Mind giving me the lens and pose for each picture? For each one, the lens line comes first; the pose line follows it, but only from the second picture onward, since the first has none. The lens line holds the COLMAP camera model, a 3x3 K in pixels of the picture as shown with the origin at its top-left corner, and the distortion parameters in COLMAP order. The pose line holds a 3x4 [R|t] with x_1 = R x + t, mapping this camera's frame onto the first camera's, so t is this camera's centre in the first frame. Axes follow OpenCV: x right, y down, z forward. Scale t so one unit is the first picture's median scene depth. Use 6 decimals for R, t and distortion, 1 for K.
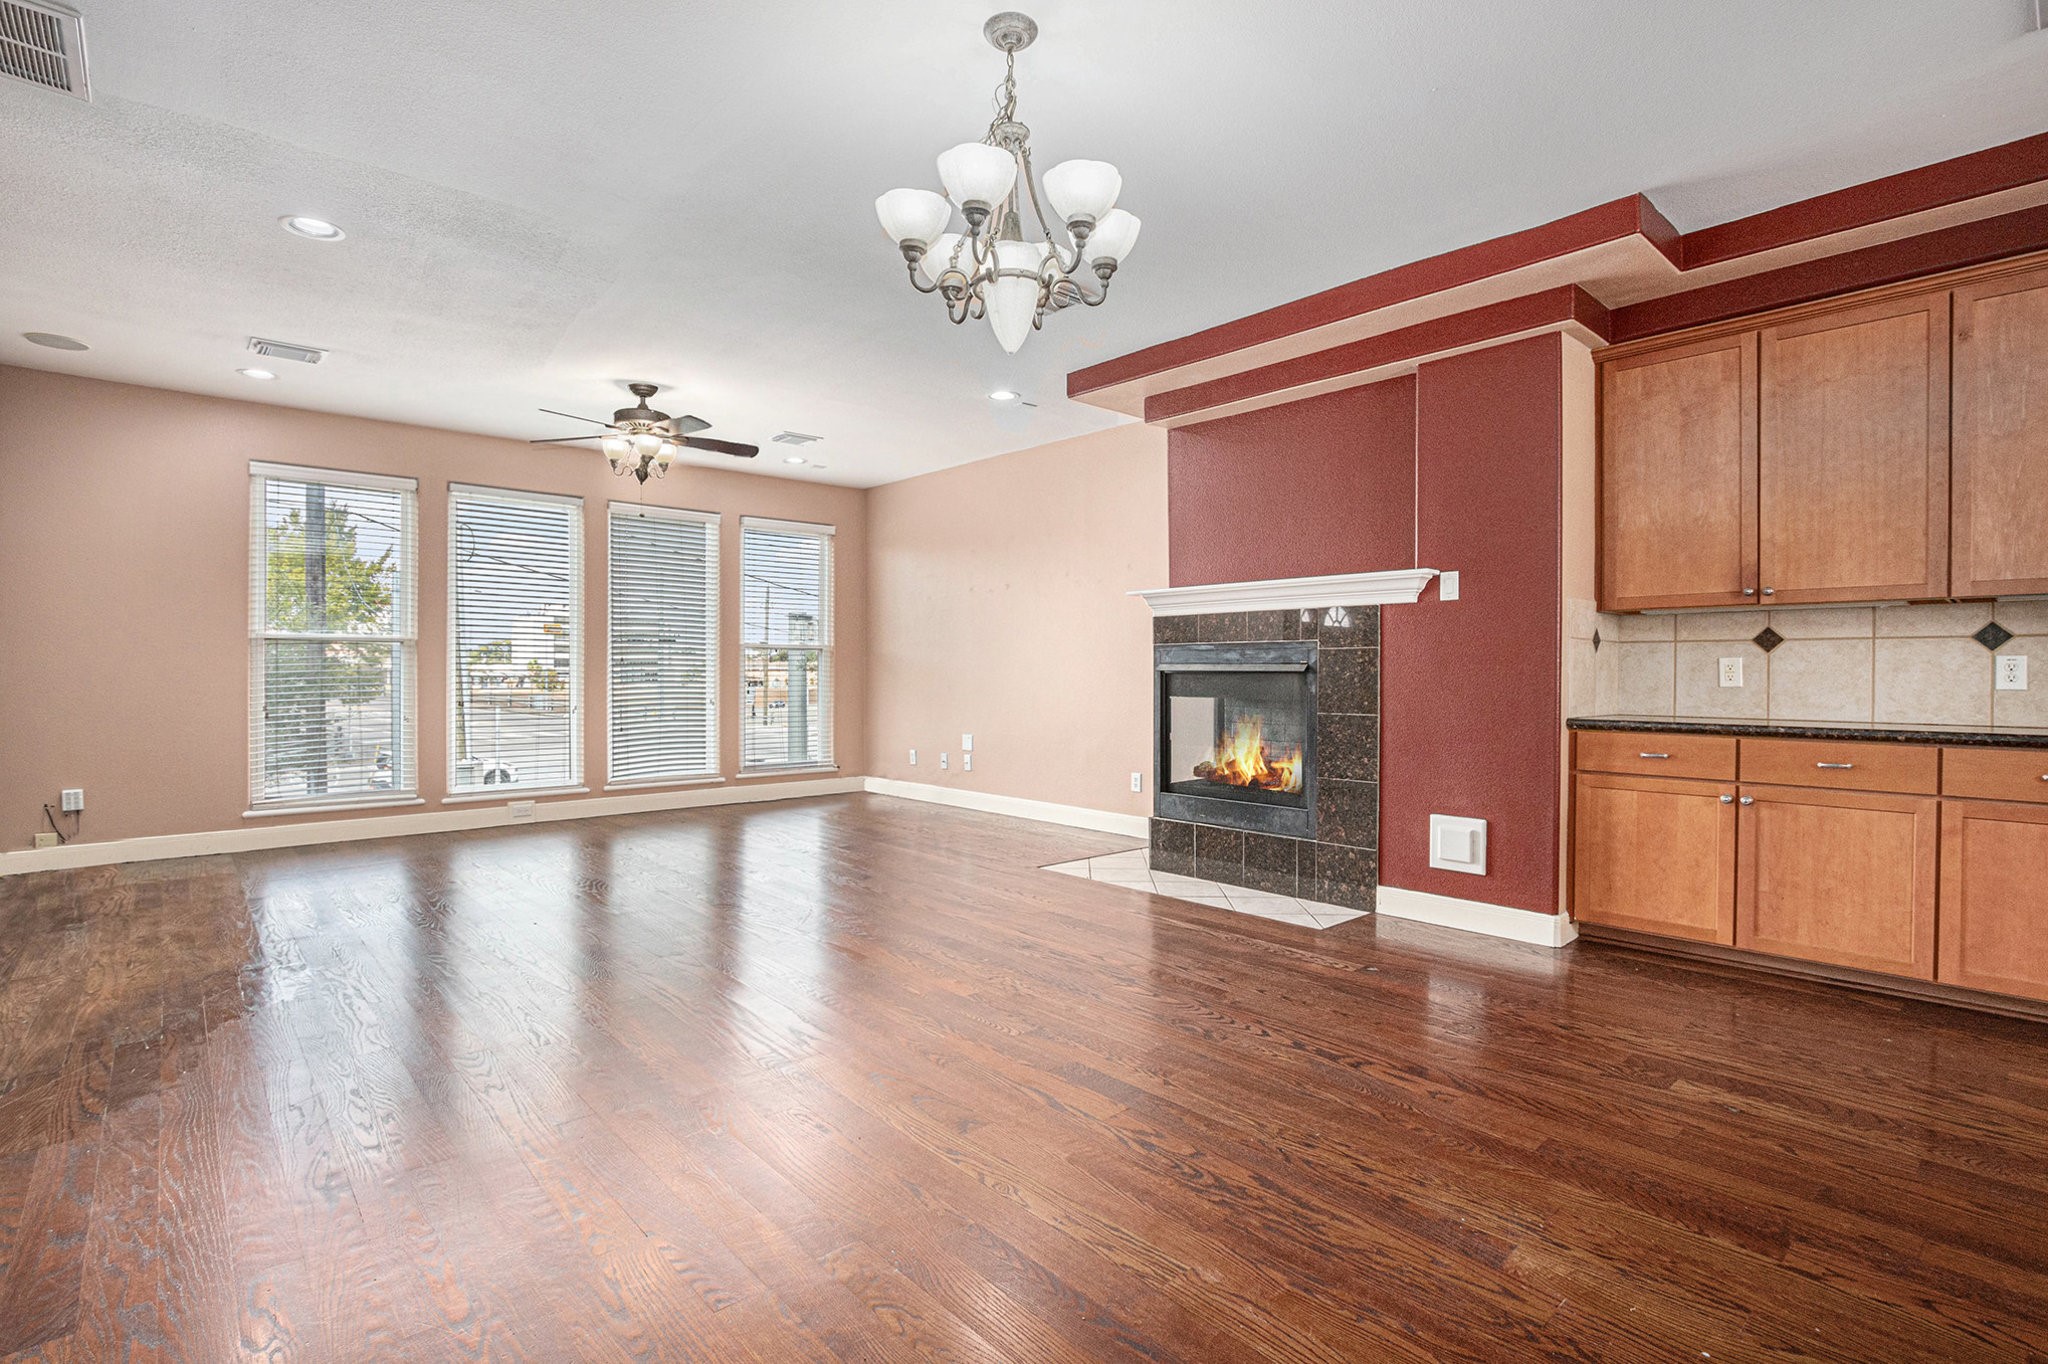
lens RADIAL K [[975.4, 0, 1024.0], [0, 975.4, 682.0], [0, 0, 1]] dist [-0.014746, 0.000126]
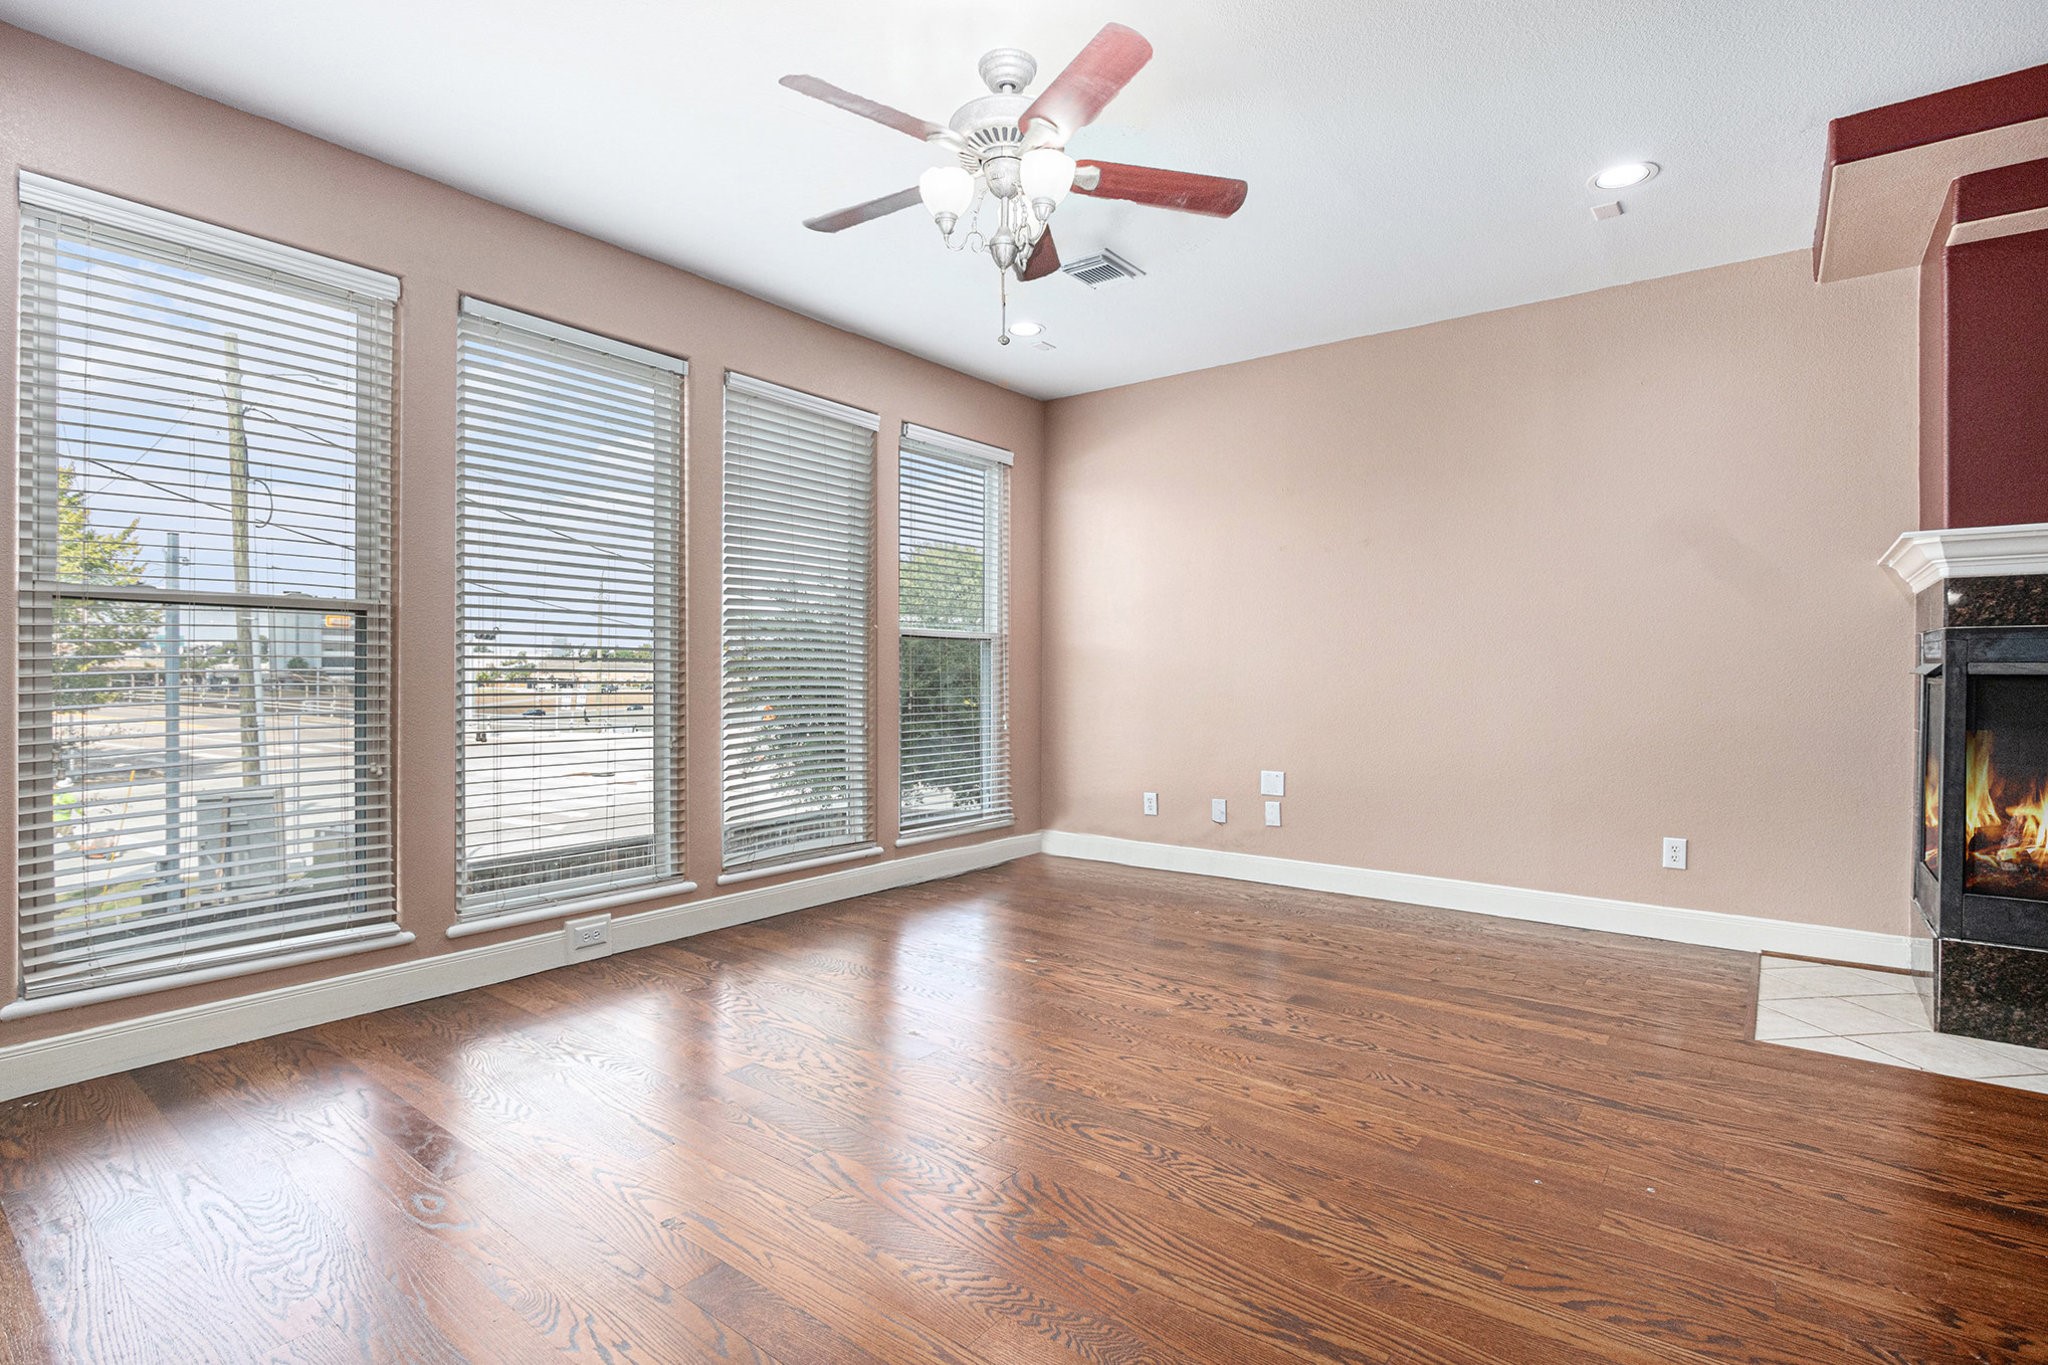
lens RADIAL K [[975.4, 0, 1024.0], [0, 975.4, 682.5], [0, 0, 1]] dist [-0.014746, 0.000126]
pose [[0.983874, 0.001260, 0.178861, -0.751300], [-0.000701, 0.999995, -0.003187, -0.007247], [-0.178864, 0.003011, 0.983869, 0.863710]]
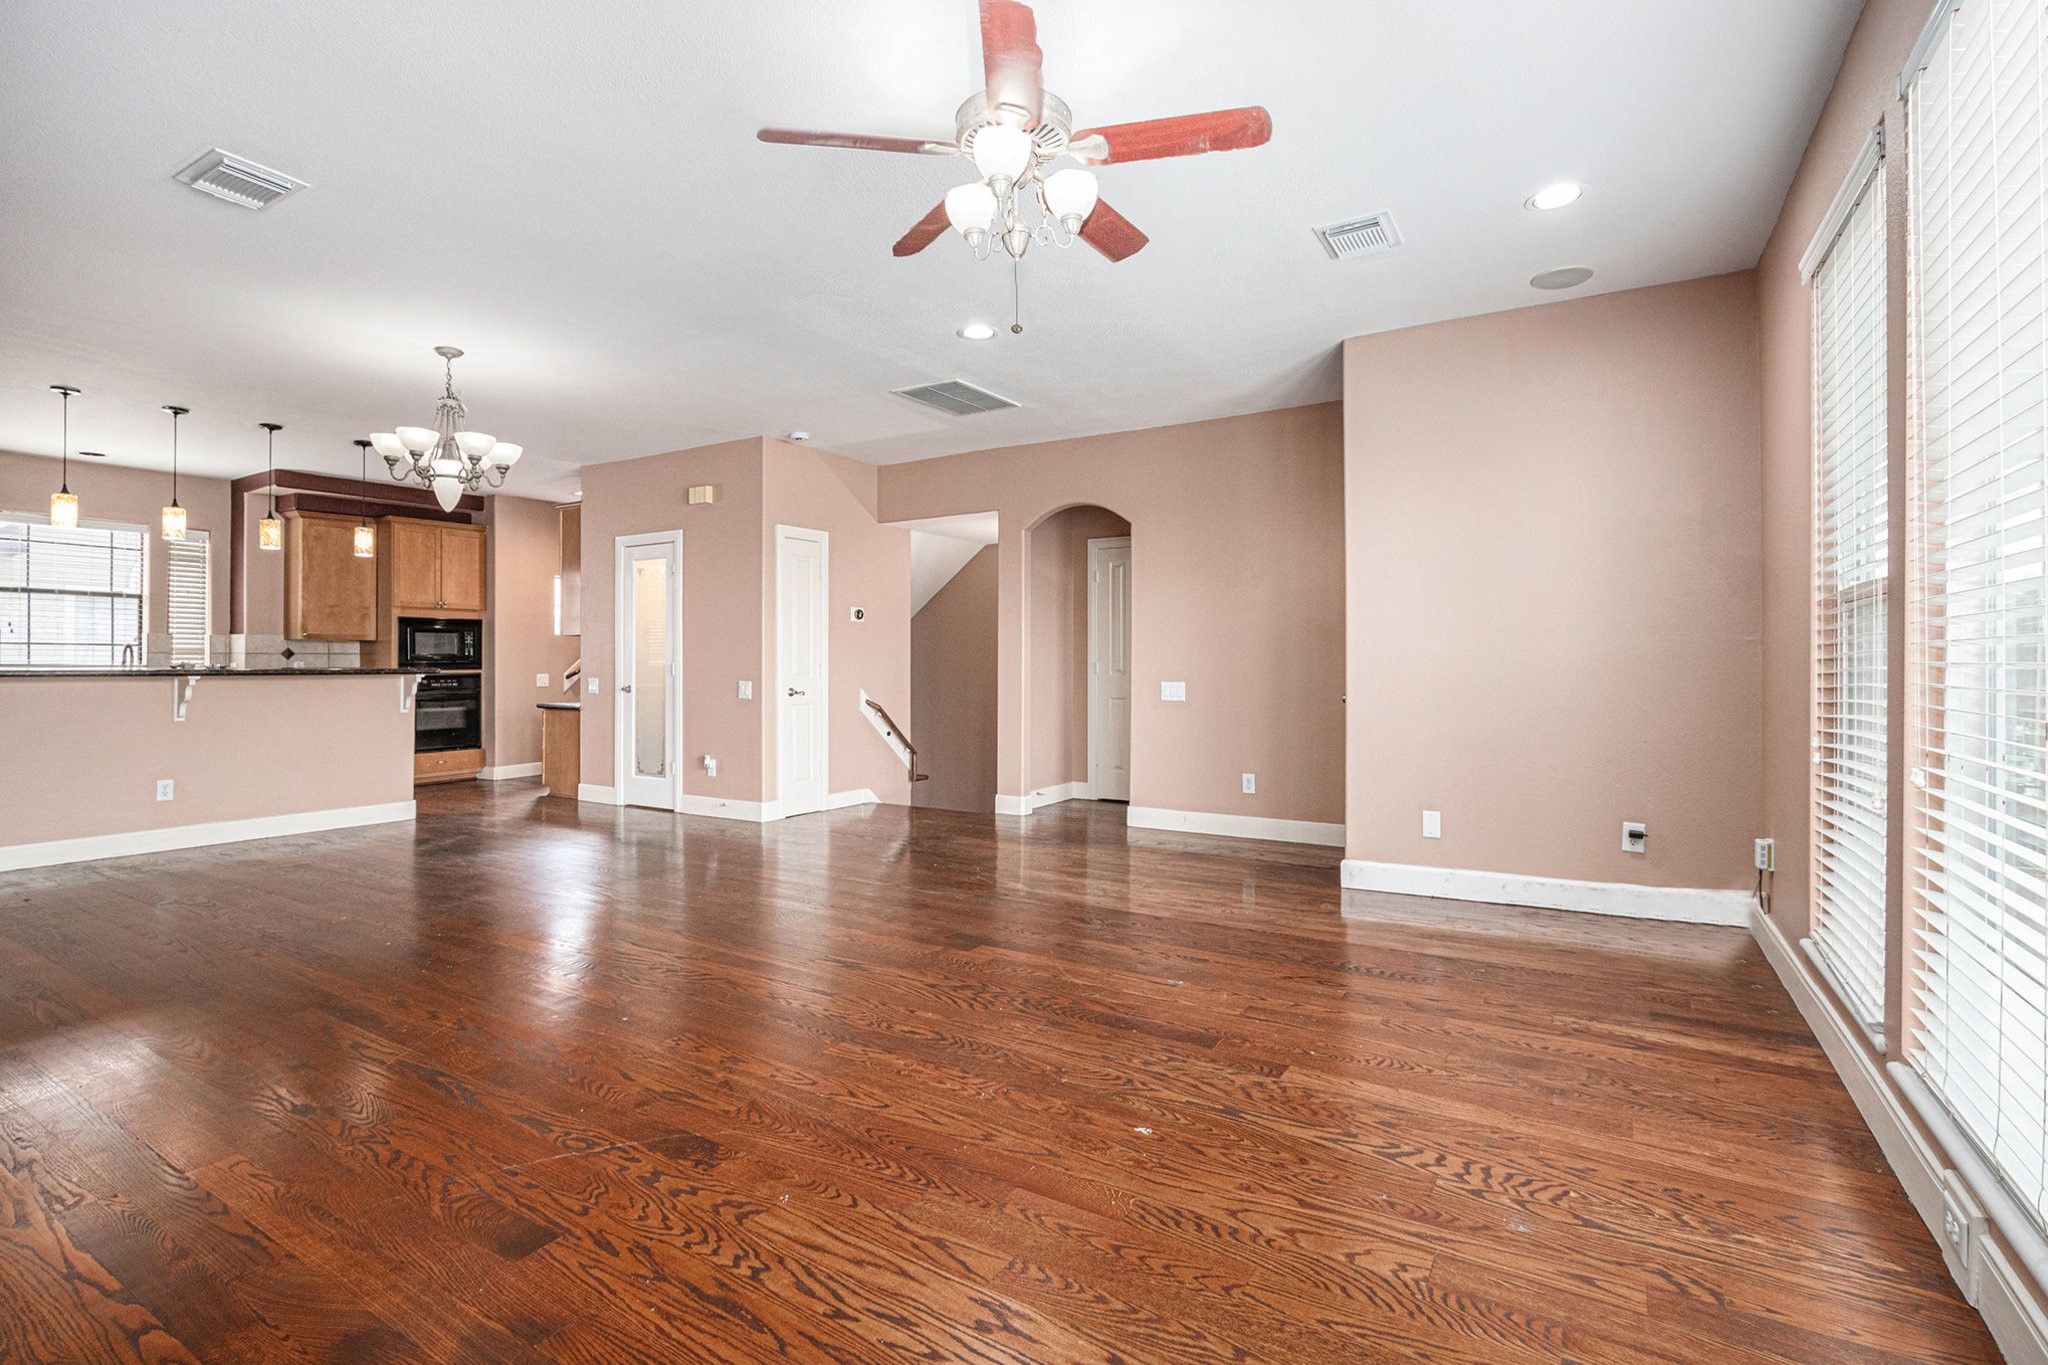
lens RADIAL K [[935.8, 0, 1048.9], [0, 935.8, 667.4], [0, 0, 1]] dist [-0.013420, -0.000334]
pose [[-0.950348, -0.002507, -0.311180, -0.426725], [-0.005155, 0.999957, 0.007690, -0.024365], [0.311148, 0.008912, -0.950320, 2.326990]]
